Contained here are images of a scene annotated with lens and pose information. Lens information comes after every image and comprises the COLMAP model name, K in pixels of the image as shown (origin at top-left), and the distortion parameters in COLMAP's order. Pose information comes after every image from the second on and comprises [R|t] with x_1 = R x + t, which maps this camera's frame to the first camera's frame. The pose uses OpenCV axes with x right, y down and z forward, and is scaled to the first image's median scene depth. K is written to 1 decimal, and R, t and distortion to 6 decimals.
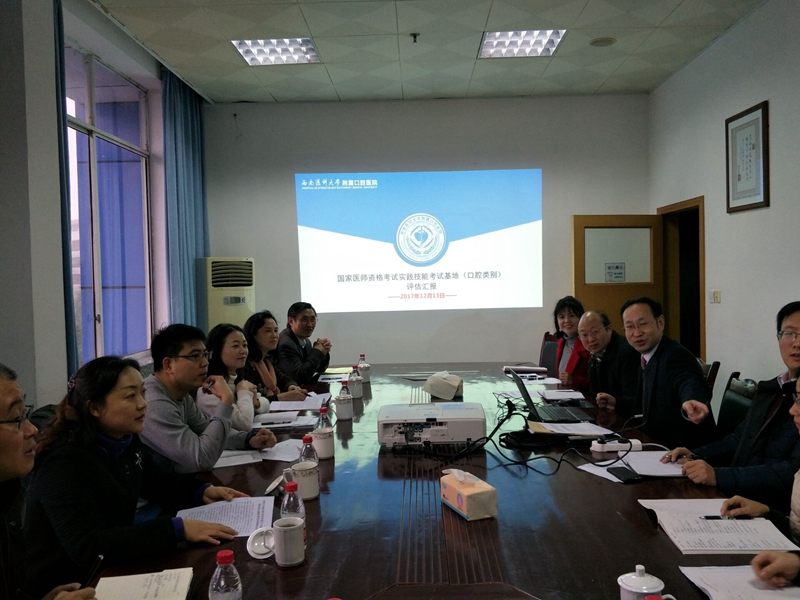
lens RADIAL K [[704.8, 0, 399.1], [0, 704.8, 292.8], [0, 0, 1]] dist [0.004480, -0.053884]
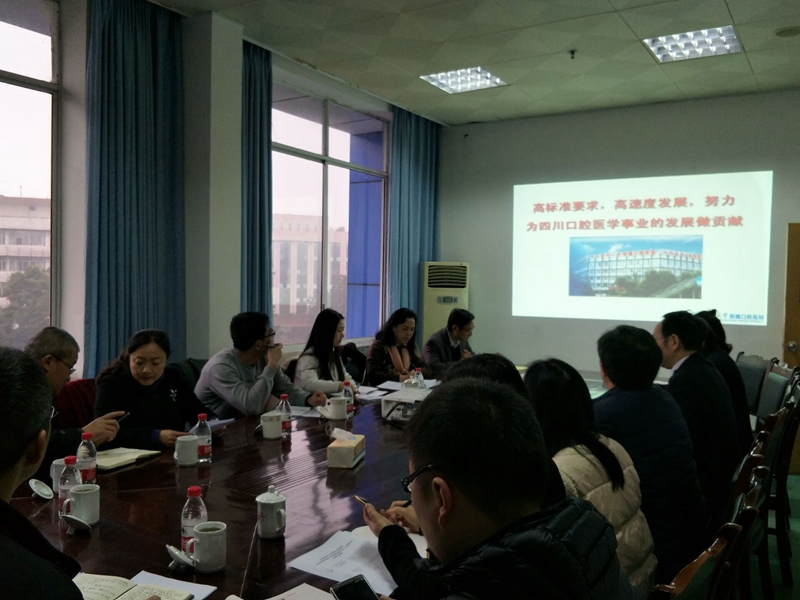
lens RADIAL K [[704.8, 0, 398.4], [0, 704.8, 307.7], [0, 0, 1]] dist [0.004480, -0.053884]
pose [[0.851398, 0.057332, -0.521377, 0.316851], [-0.050044, 0.998353, 0.028060, -0.004928], [0.522127, 0.002202, 0.852865, -0.014843]]
